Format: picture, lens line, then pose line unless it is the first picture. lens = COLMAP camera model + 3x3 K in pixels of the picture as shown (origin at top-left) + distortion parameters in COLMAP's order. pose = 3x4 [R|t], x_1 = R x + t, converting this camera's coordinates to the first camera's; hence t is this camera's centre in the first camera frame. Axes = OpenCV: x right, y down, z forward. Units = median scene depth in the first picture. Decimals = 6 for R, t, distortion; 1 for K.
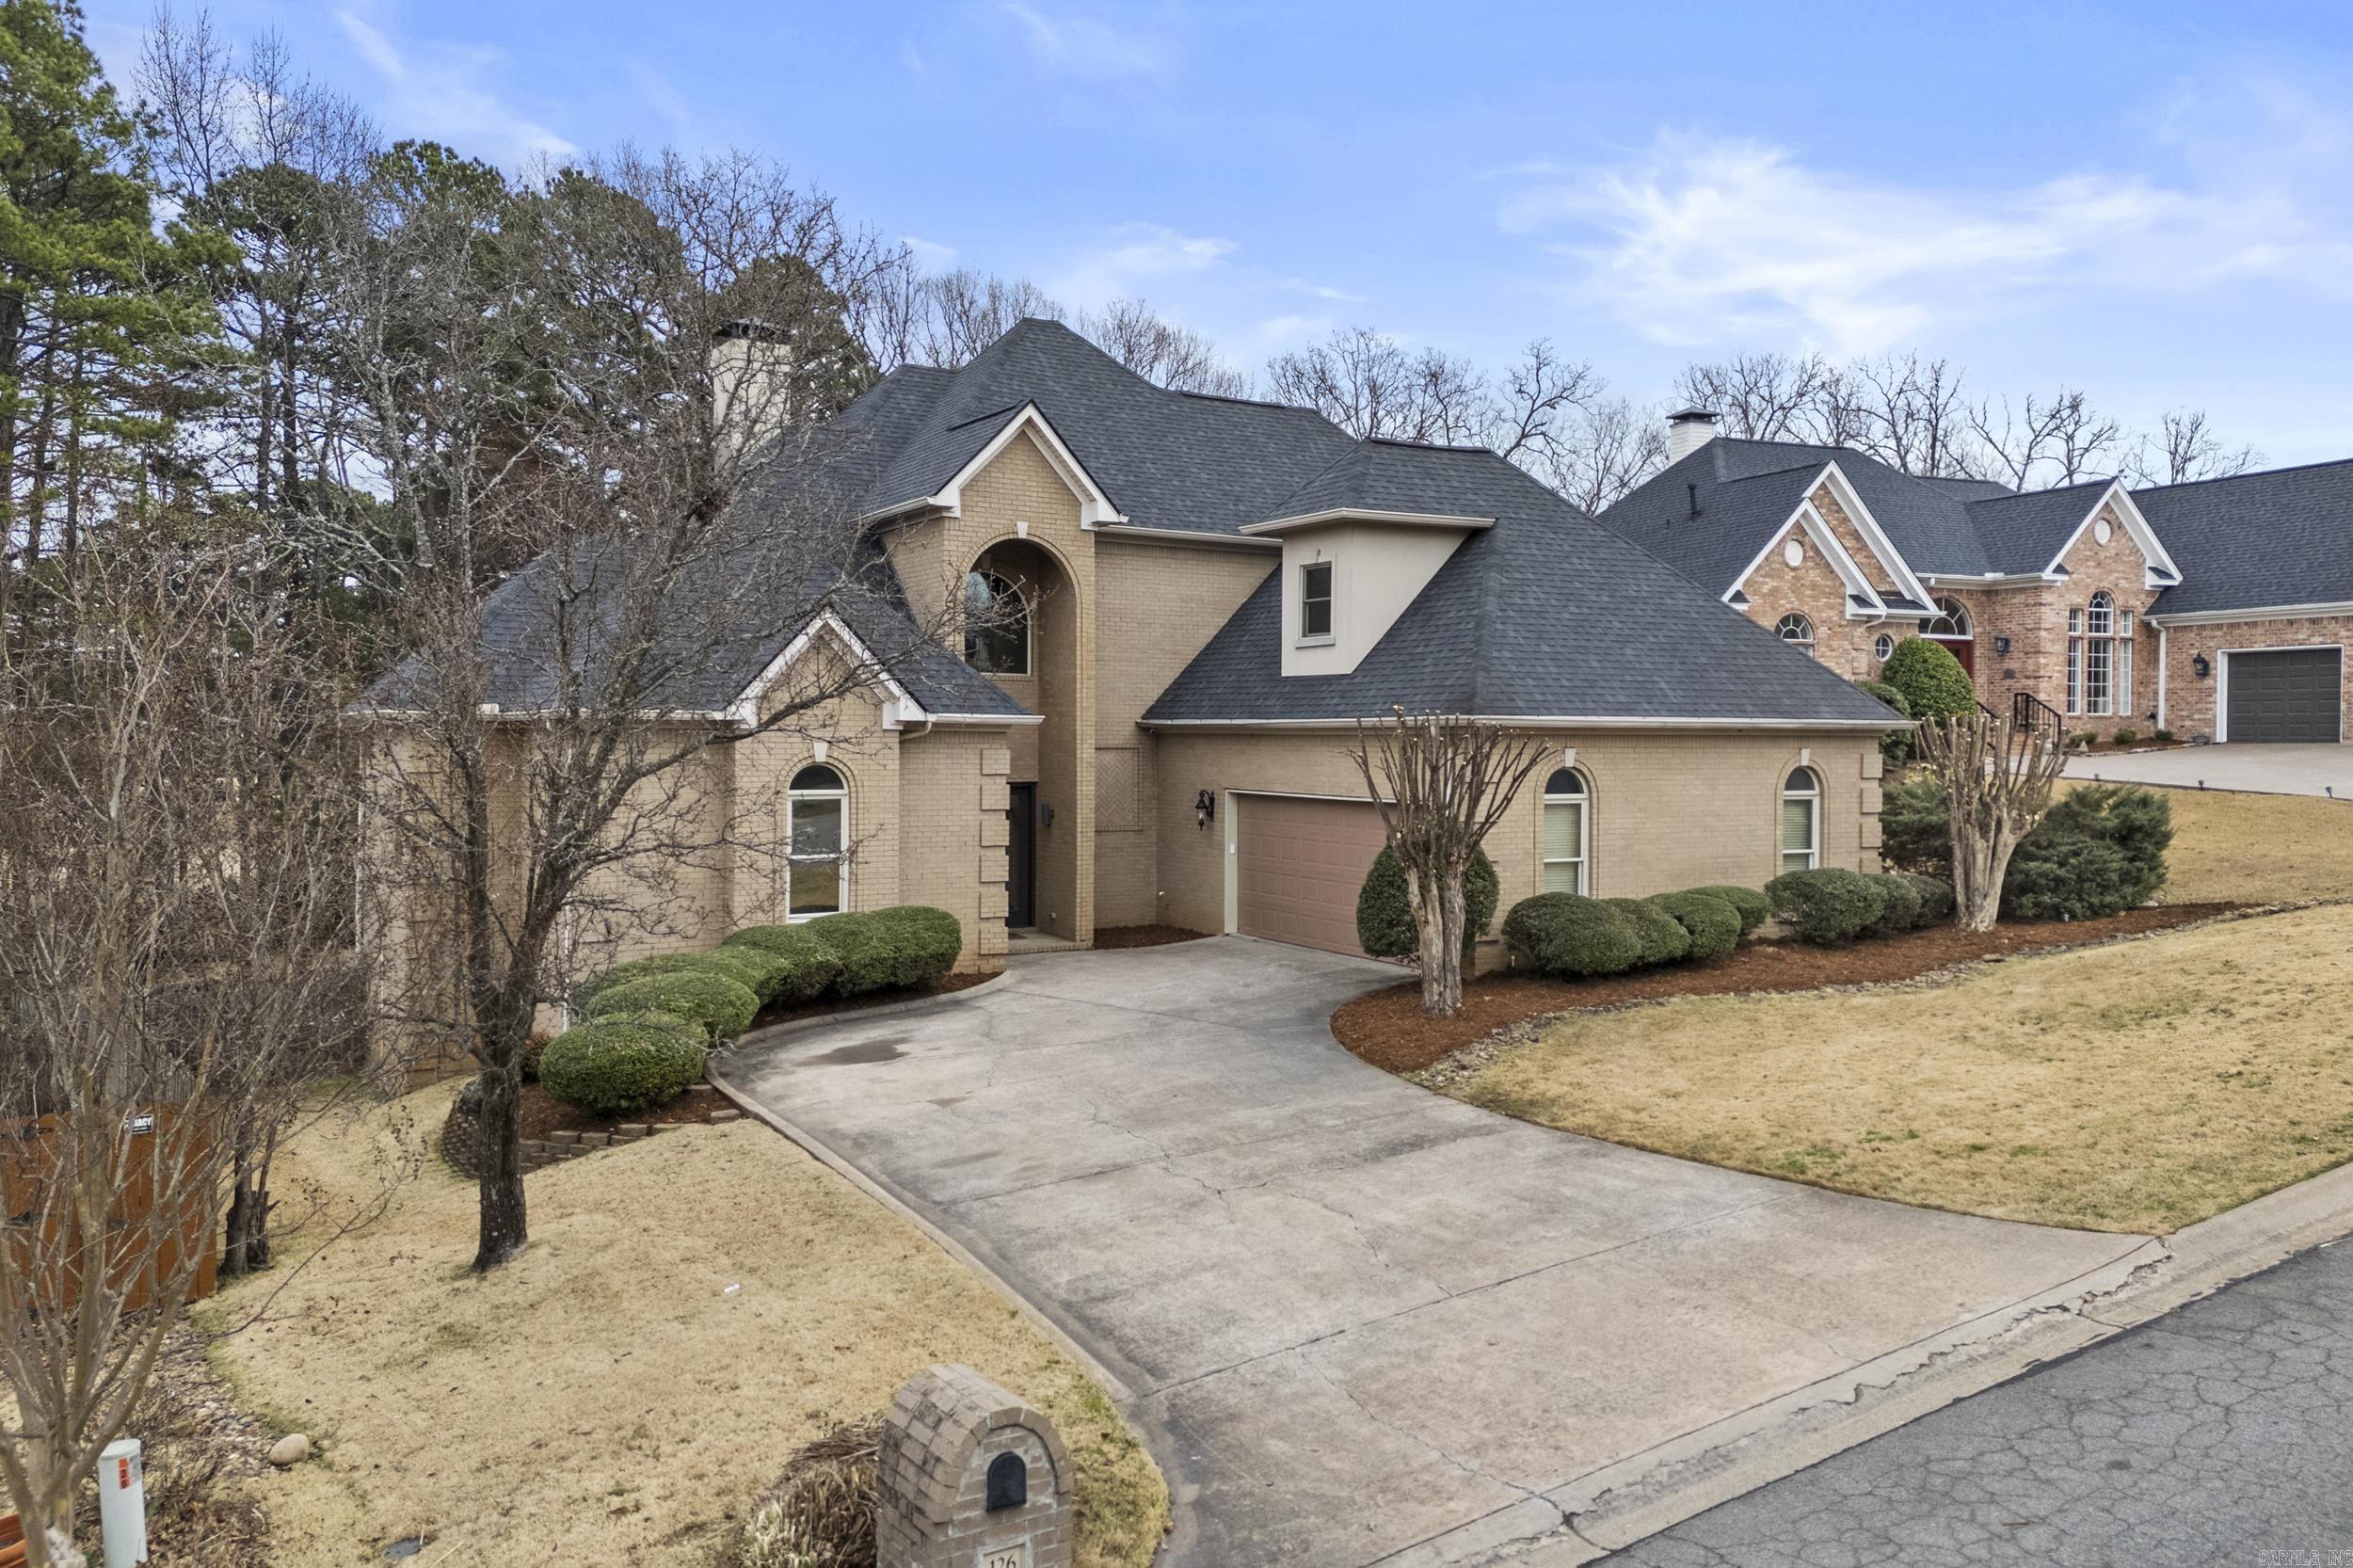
lens RADIAL K [[1624.0, 0, 1190.8], [0, 1624.0, 765.1], [0, 0, 1]] dist [0.098146, -0.011137]
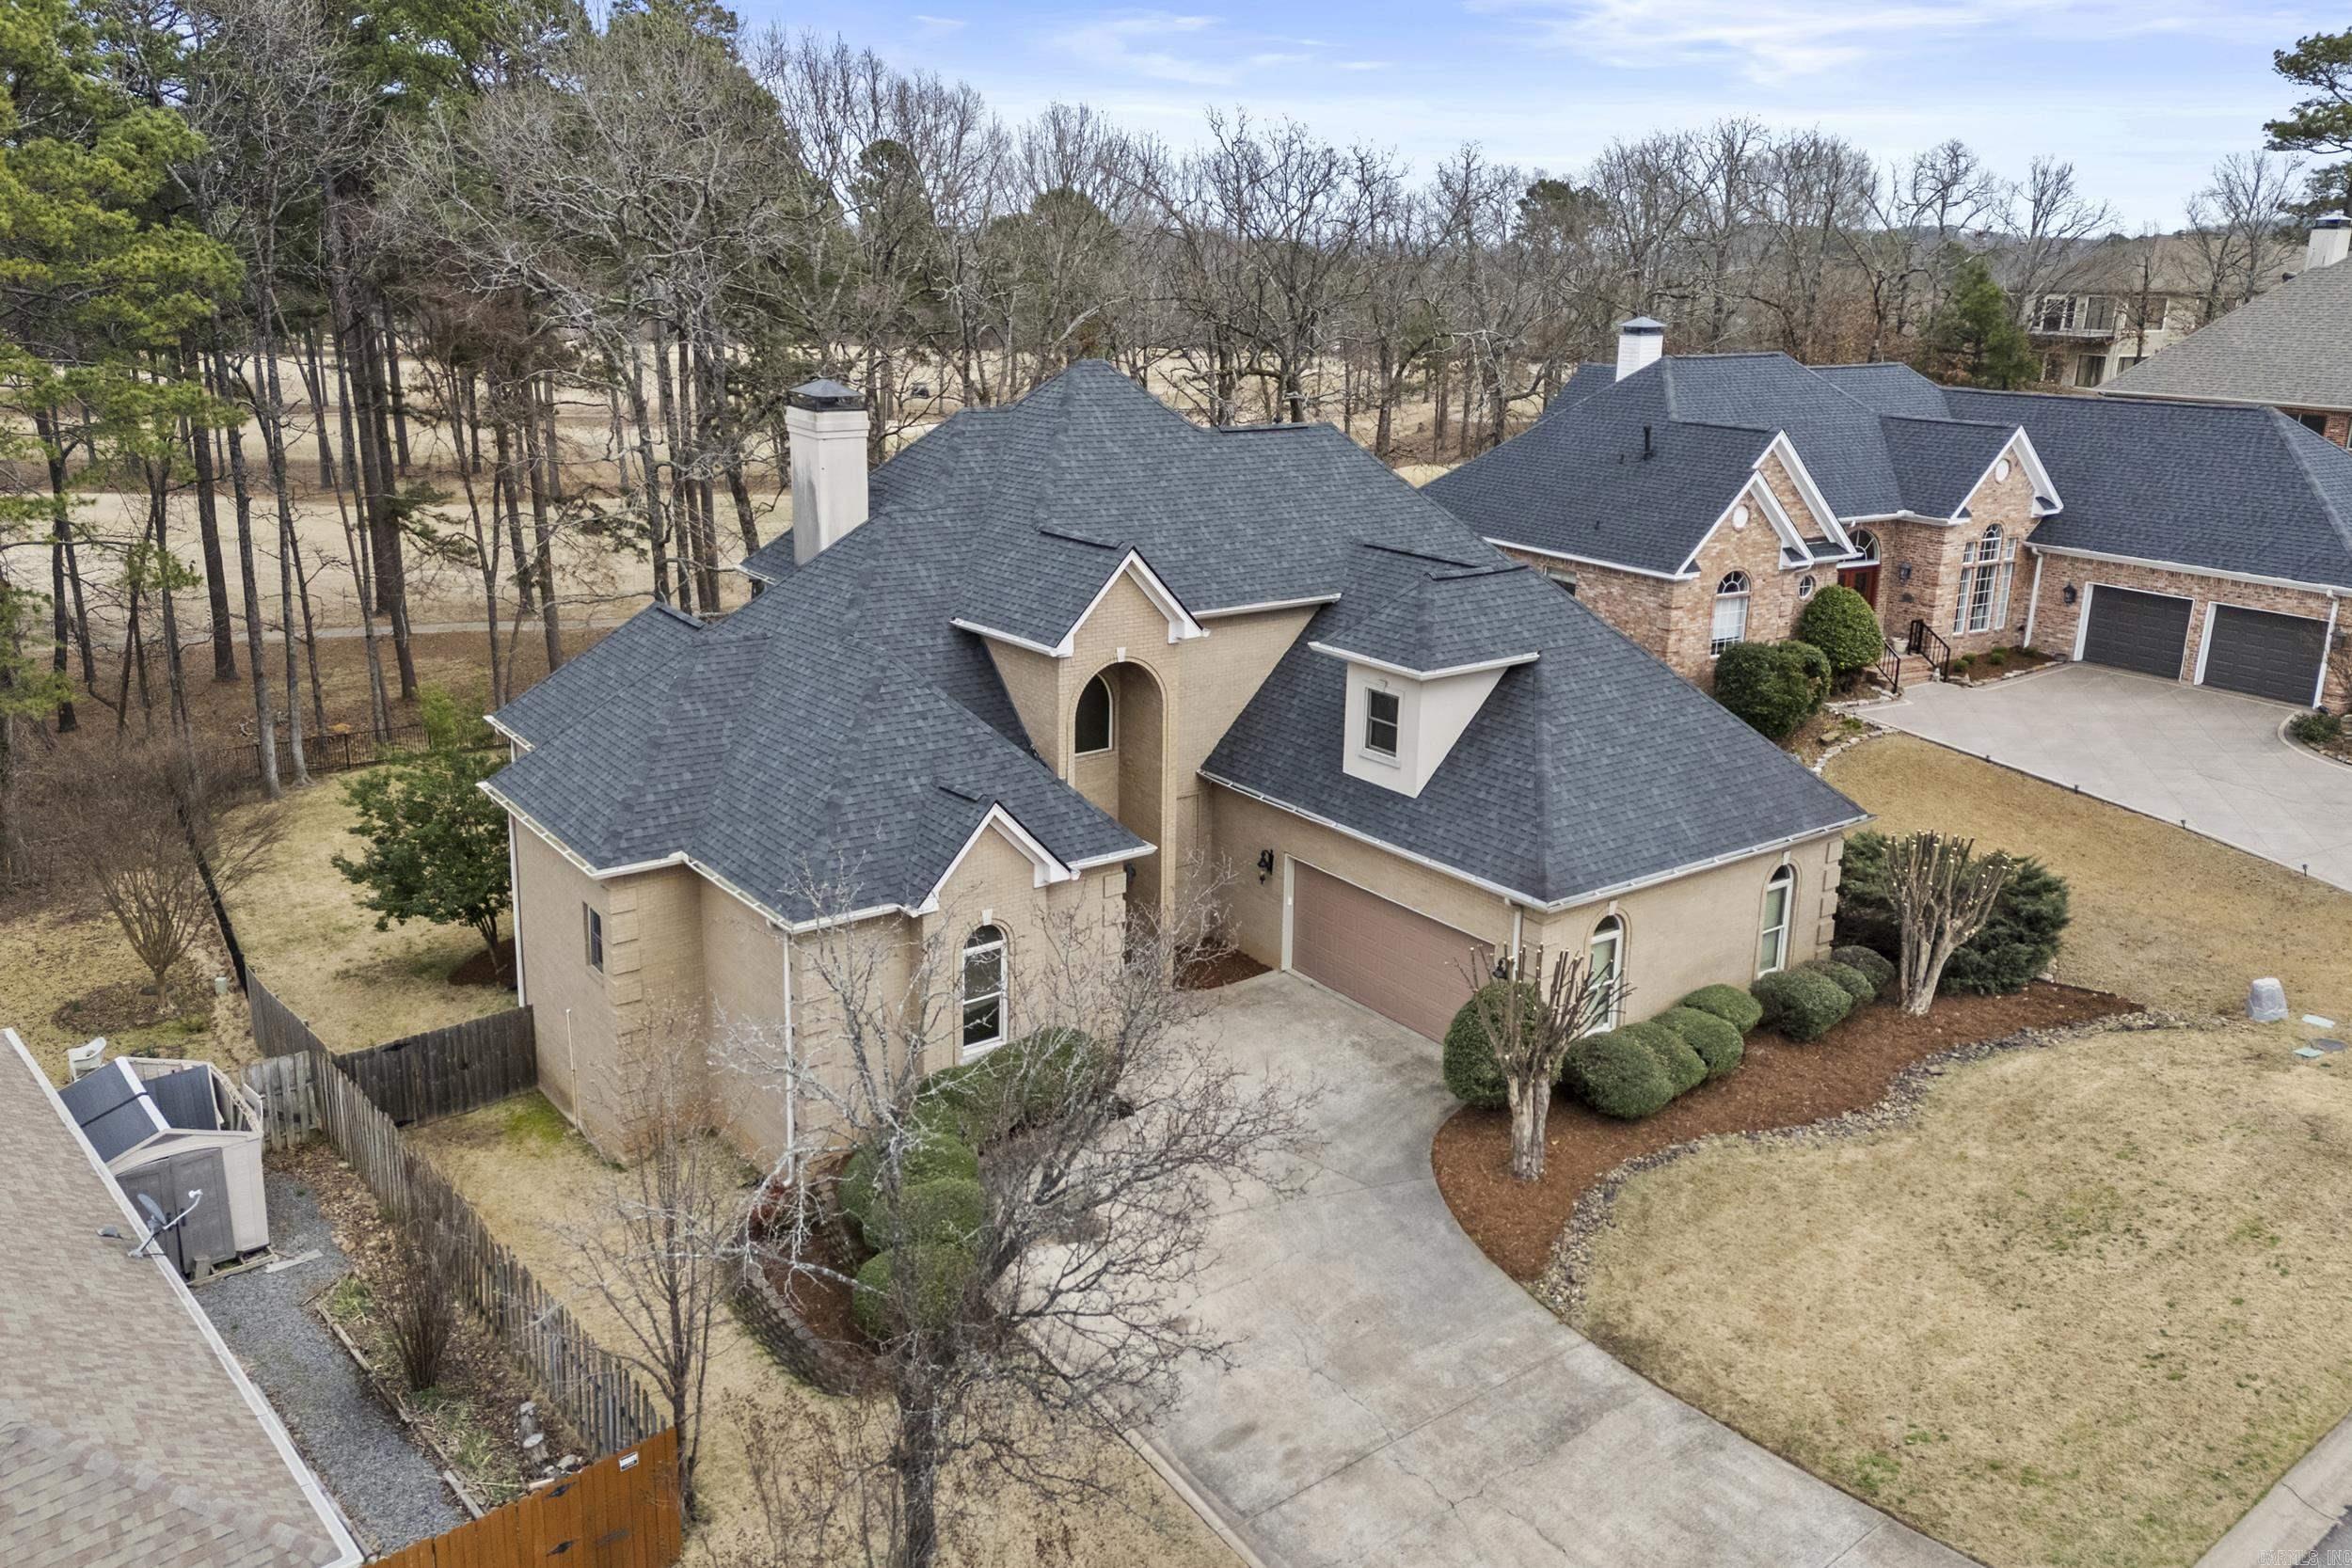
lens RADIAL K [[1623.1, 0, 1150.4], [0, 1623.1, 690.9], [0, 0, 1]] dist [0.098146, -0.011137]
pose [[0.996092, -0.011009, 0.087634, -0.171995], [-0.008656, 0.975257, 0.220905, -0.347850], [-0.087897, -0.220800, 0.971350, -0.084986]]
